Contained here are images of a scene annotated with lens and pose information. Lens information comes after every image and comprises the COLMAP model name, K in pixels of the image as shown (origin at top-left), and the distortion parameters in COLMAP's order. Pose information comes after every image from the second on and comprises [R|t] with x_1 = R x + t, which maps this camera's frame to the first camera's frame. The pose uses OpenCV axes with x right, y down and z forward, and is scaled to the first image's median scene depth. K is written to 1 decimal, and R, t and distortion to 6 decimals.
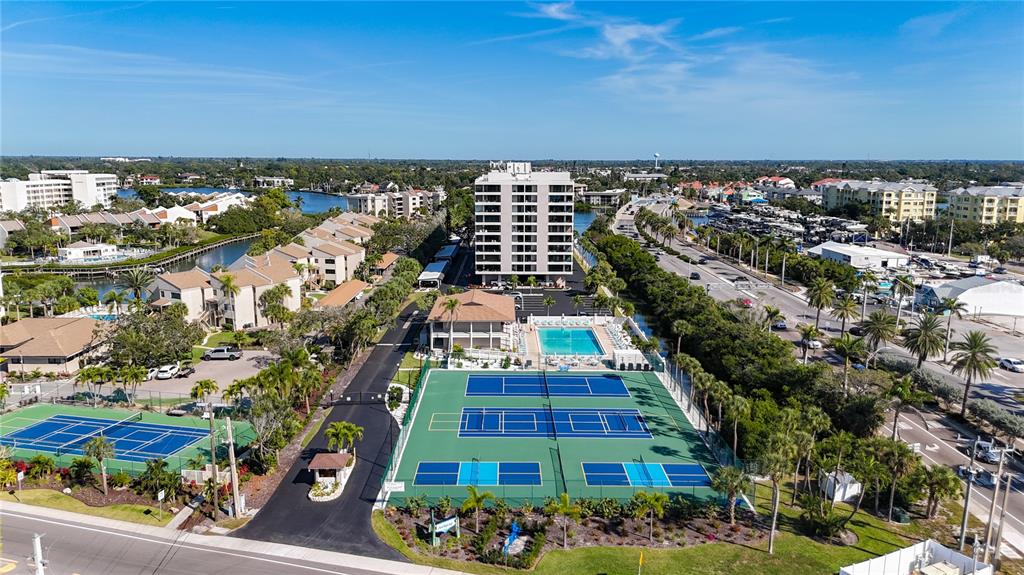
lens RADIAL K [[758.1, 0, 520.3], [0, 758.1, 287.9], [0, 0, 1]] dist [0.088665, -0.103344]
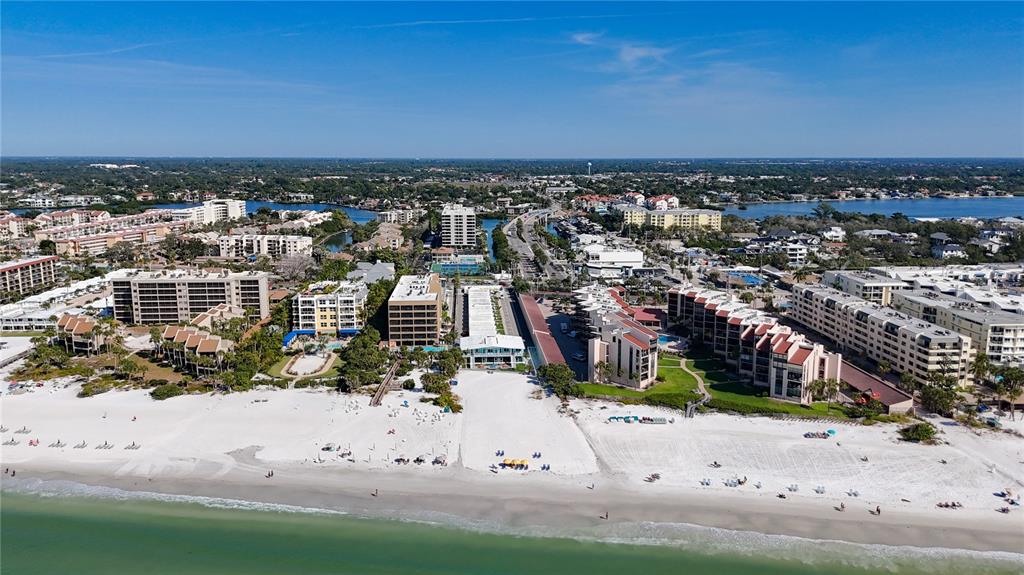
lens RADIAL K [[757.5, 0, 521.3], [0, 757.5, 300.8], [0, 0, 1]] dist [0.071067, -0.071267]
pose [[0.998661, -0.012631, 0.050157, 0.136063], [0.011592, 0.999713, 0.020968, 0.196861], [-0.050407, -0.020358, 0.998521, -2.767847]]
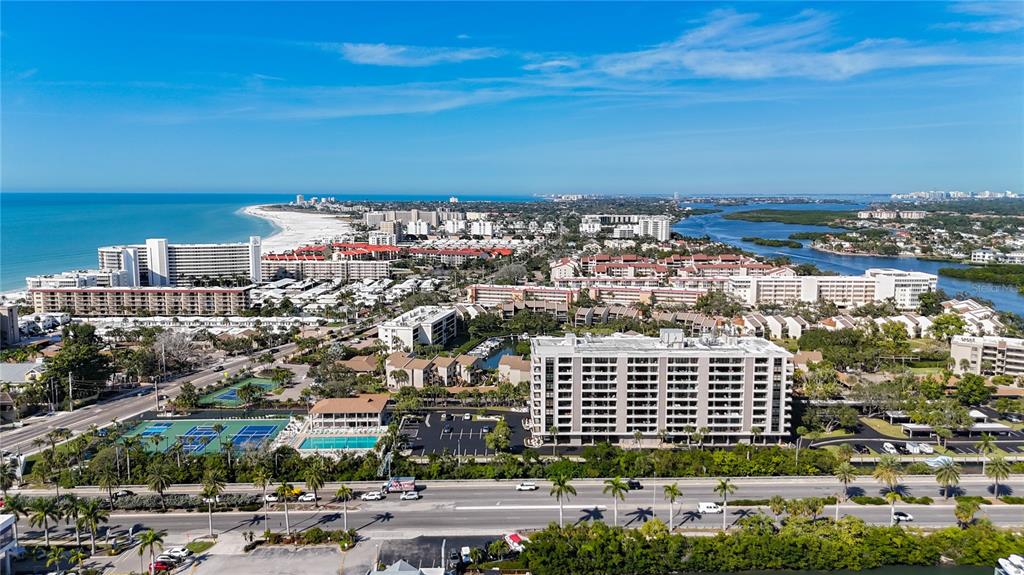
lens RADIAL K [[758.1, 0, 512.0], [0, 758.1, 287.5], [0, 0, 1]] dist [0.090550, -0.133629]
pose [[0.007027, 0.122180, -0.992483, 1.640313], [-0.167898, 0.978562, 0.119277, -0.508416], [0.985779, 0.165797, 0.027390, 1.260190]]
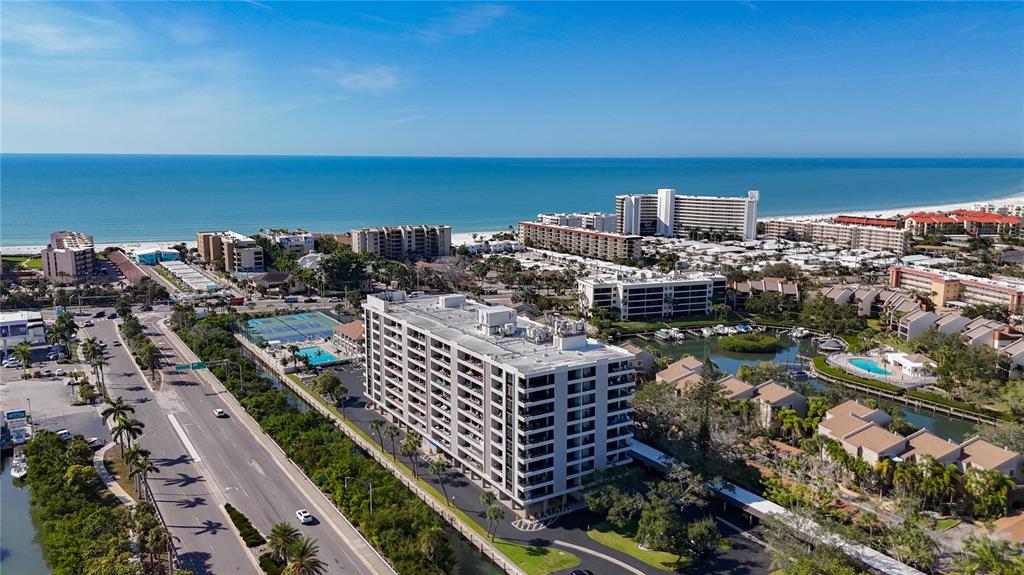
lens RADIAL K [[758.1, 0, 520.3], [0, 758.1, 287.9], [0, 0, 1]] dist [0.088665, -0.103344]
pose [[-0.843296, 0.083405, -0.530939, 0.590327], [-0.100309, 0.946101, 0.307945, -0.671958], [0.528006, 0.312947, -0.789477, 2.600481]]
